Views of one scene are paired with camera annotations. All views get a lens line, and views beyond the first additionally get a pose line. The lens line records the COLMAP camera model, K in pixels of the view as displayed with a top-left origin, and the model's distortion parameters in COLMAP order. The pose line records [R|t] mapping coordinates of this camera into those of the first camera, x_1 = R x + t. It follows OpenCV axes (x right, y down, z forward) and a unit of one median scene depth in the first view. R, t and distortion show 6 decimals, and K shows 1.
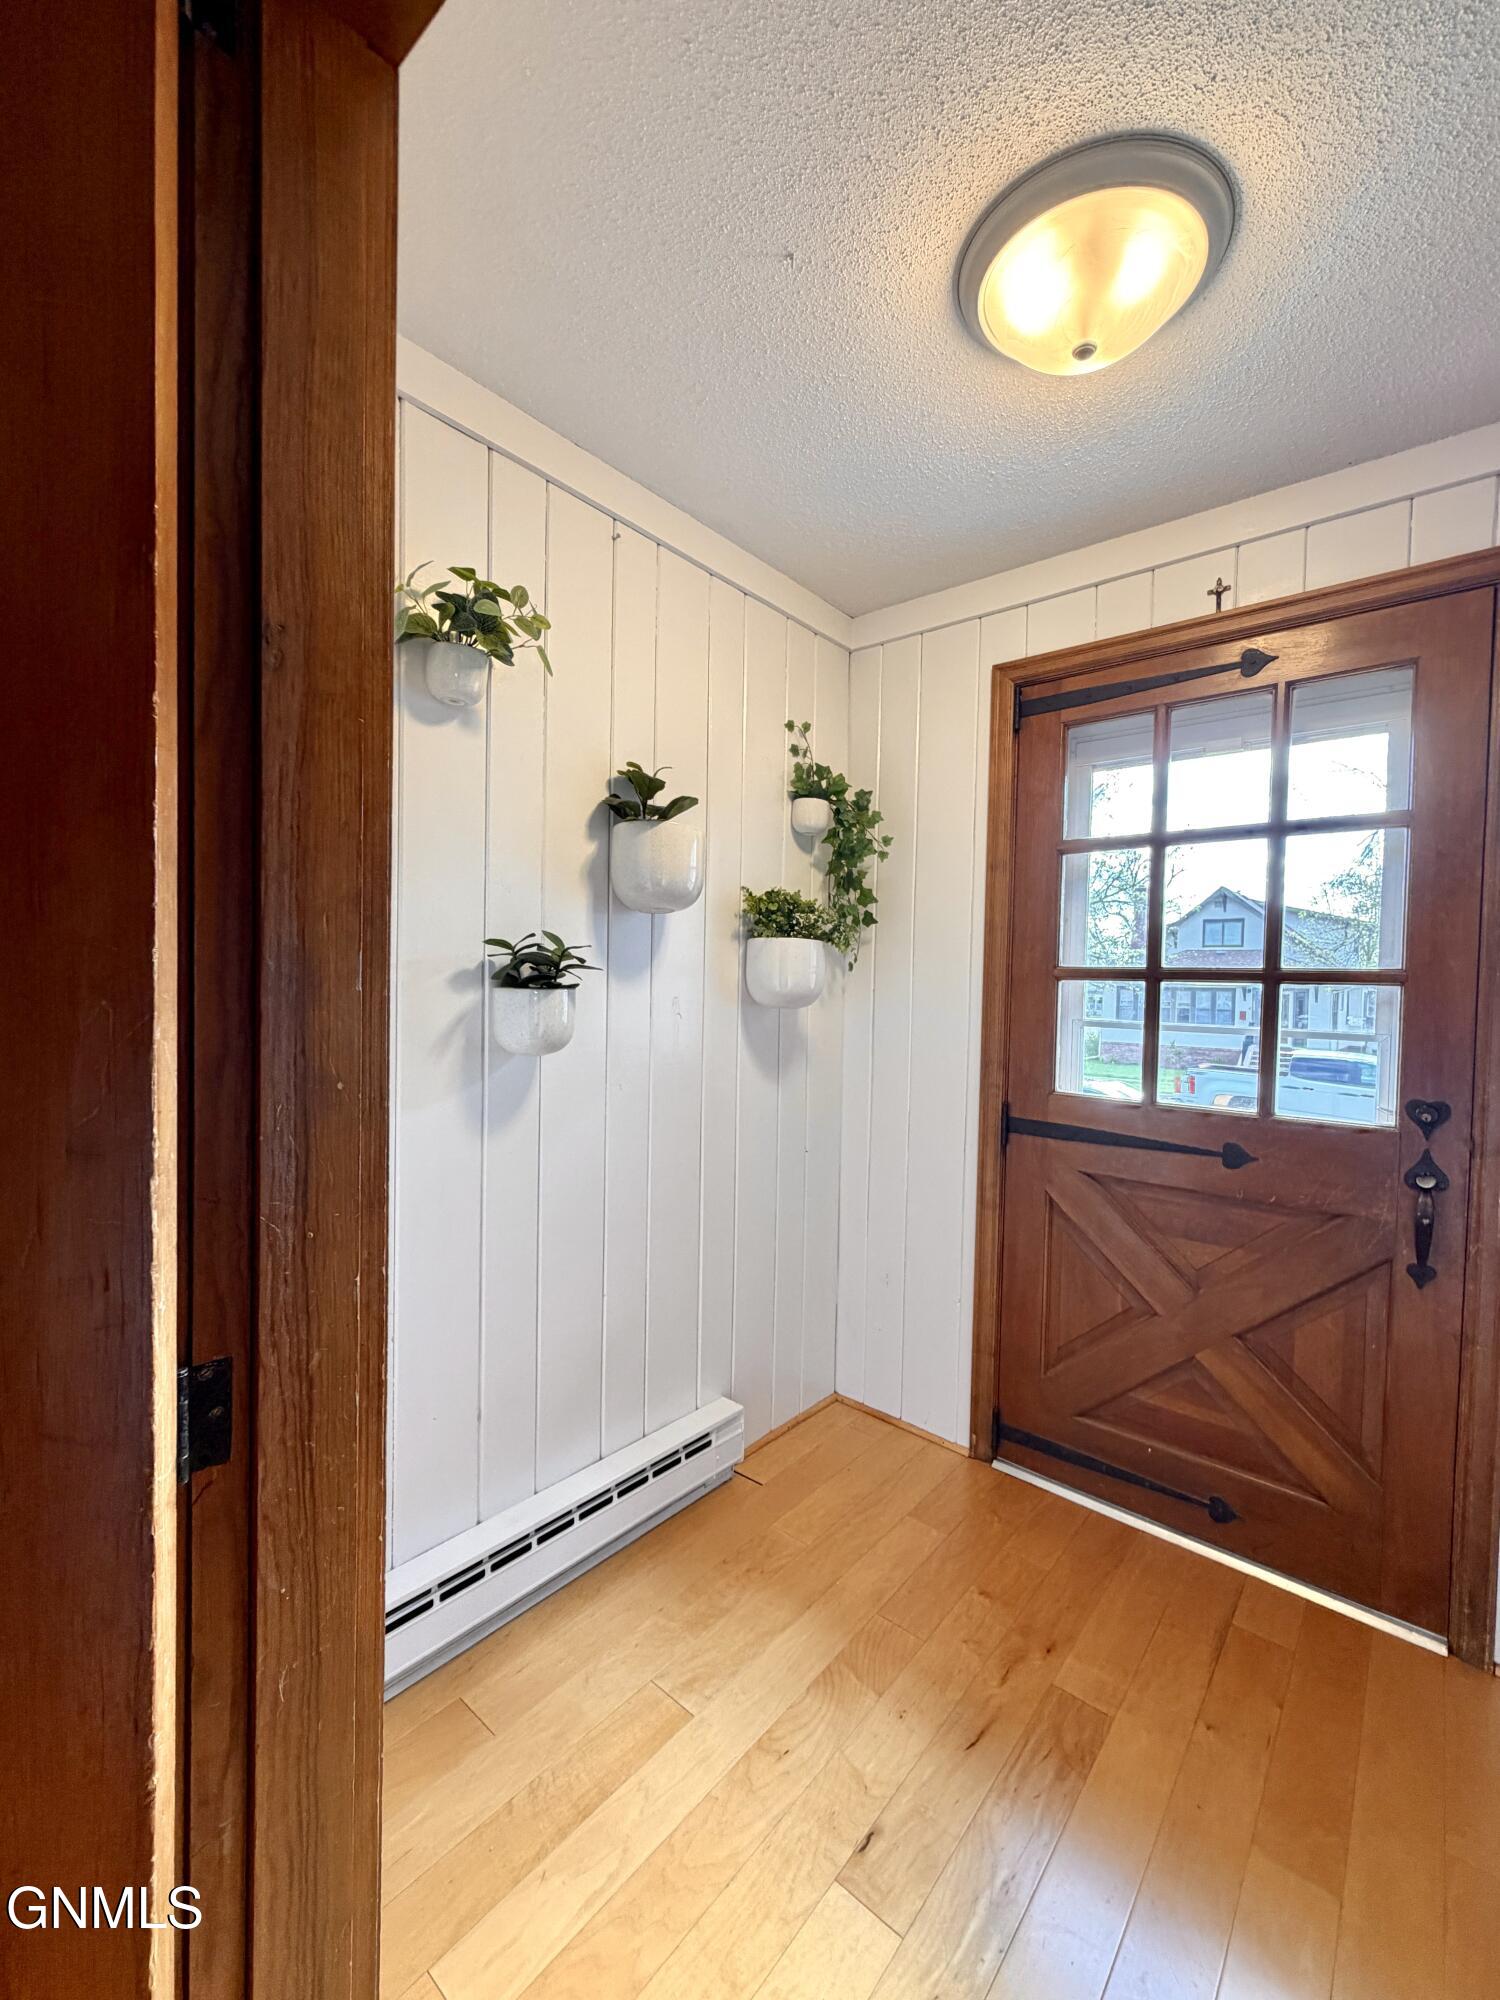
lens RADIAL K [[821.4, 0, 750.0], [0, 821.4, 1000.0], [0, 0, 1]] dist [0.000169, 0.000285]
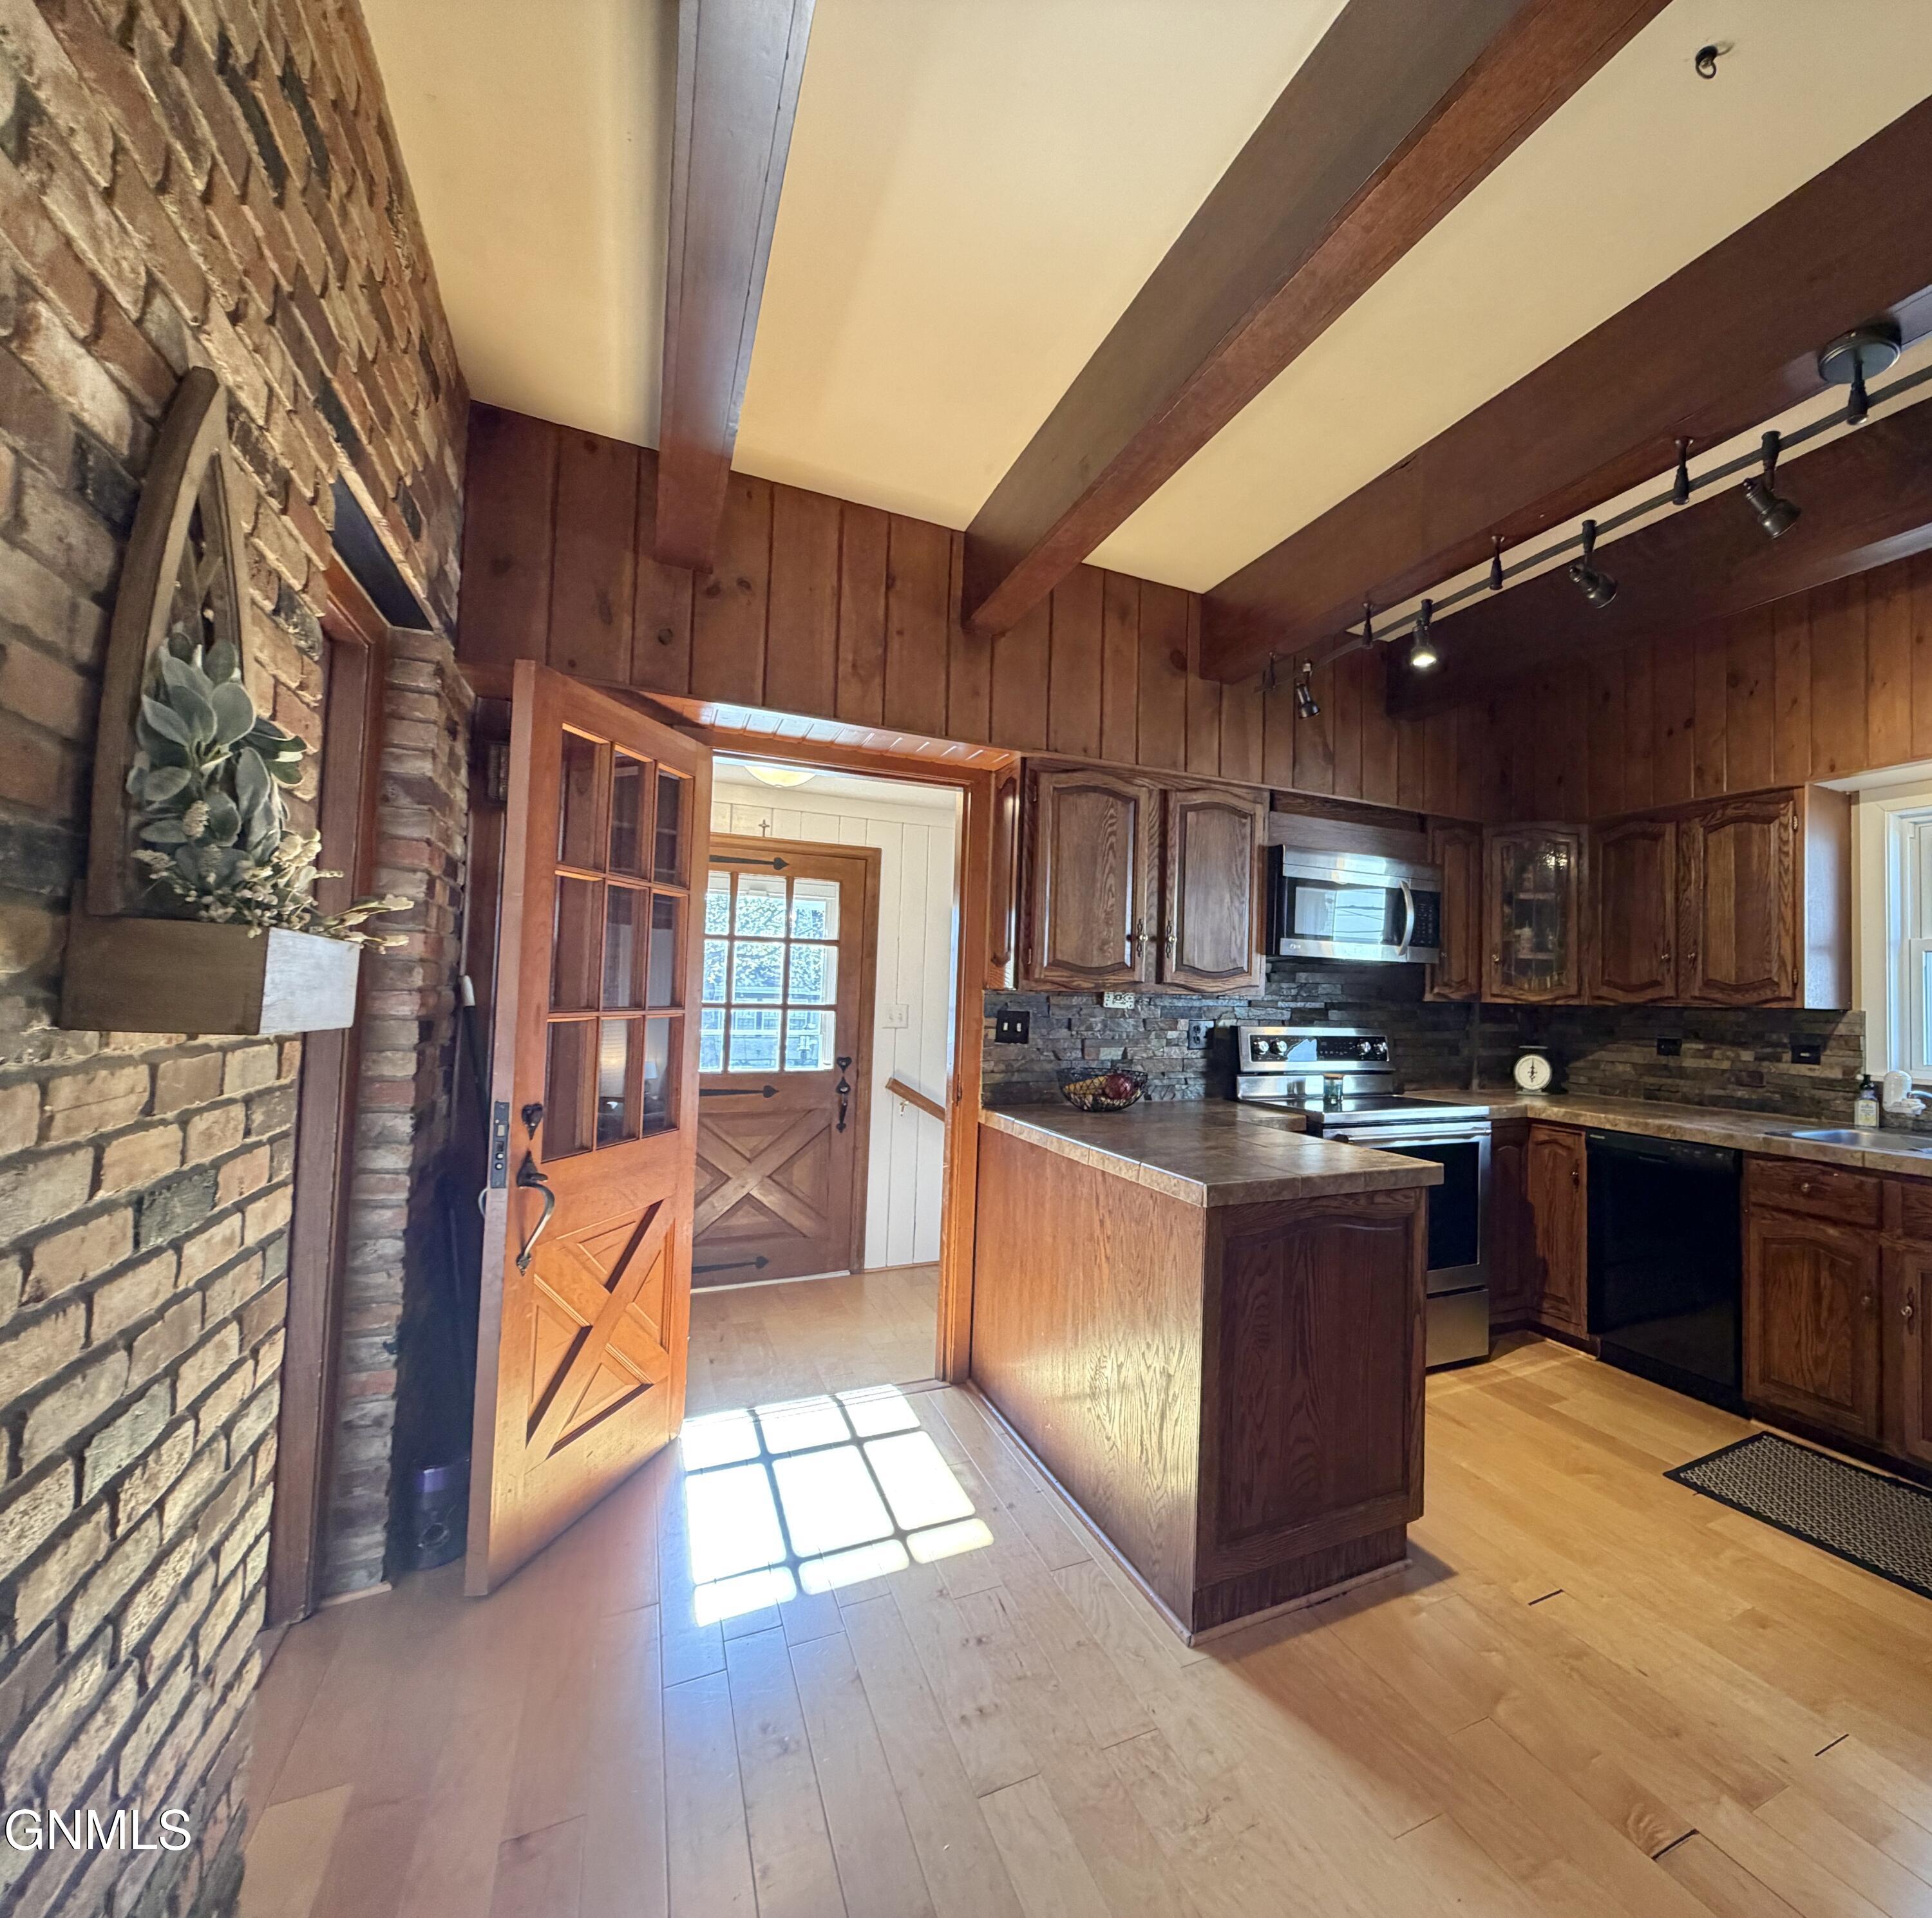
lens RADIAL K [[1016.0, 0, 1272.0], [0, 1016.0, 959.0], [0, 0, 1]] dist [0.000222, -0.000048]
pose [[0.305490, 0.024207, 0.951887, -1.545933], [0.008543, 0.999567, -0.028161, -0.069633], [-0.952157, 0.016735, 0.305151, -1.065150]]
